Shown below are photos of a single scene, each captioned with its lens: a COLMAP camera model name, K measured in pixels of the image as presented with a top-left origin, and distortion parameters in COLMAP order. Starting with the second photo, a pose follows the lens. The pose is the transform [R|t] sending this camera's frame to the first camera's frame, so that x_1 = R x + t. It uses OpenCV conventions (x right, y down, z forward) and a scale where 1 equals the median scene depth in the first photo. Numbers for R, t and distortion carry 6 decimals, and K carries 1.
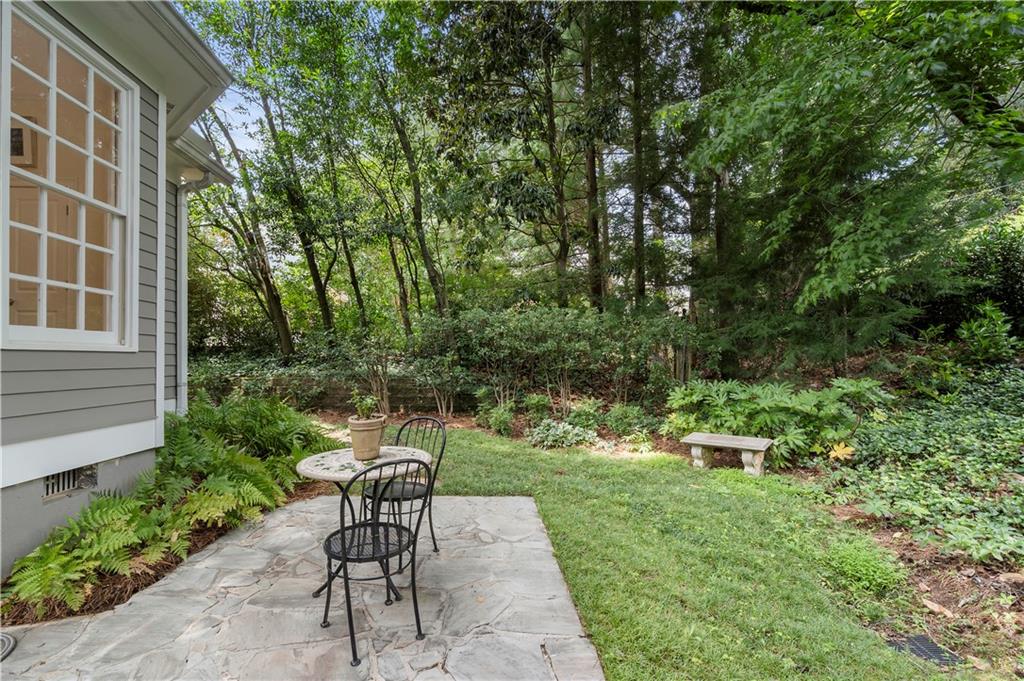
lens RADIAL K [[483.6, 0, 510.5], [0, 483.6, 343.2], [0, 0, 1]] dist [-0.001775, -0.000028]
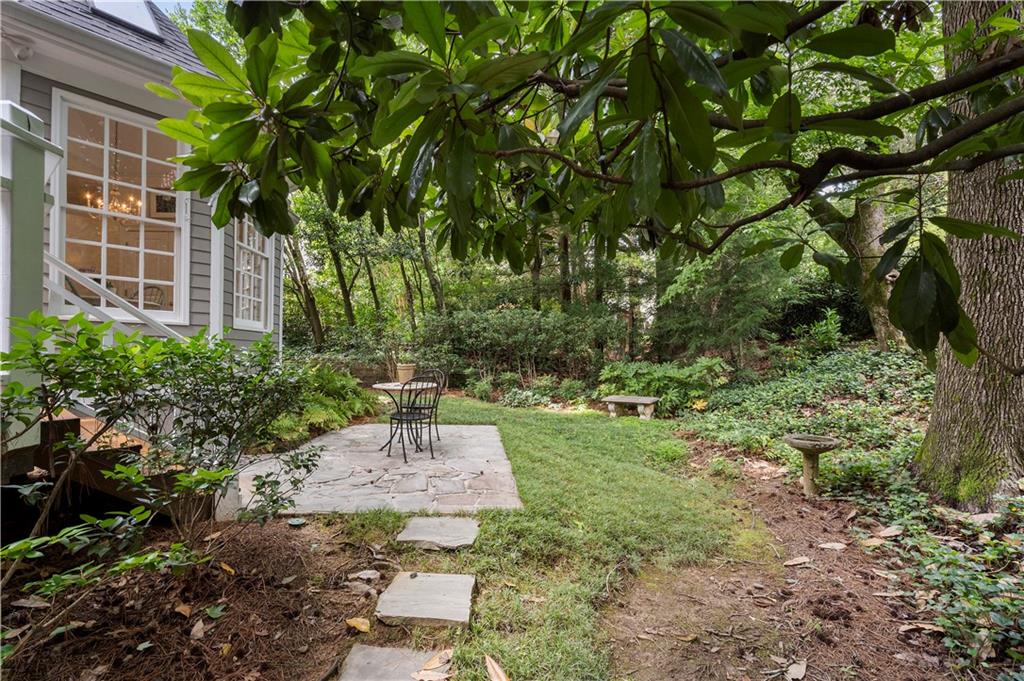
lens RADIAL K [[483.6, 0, 514.9], [0, 483.6, 343.7], [0, 0, 1]] dist [-0.001775, -0.000028]
pose [[0.999810, 0.007432, 0.018030, 0.043785], [-0.007461, 0.999971, 0.001492, 0.021727], [-0.018018, -0.001627, 0.999836, -0.369791]]
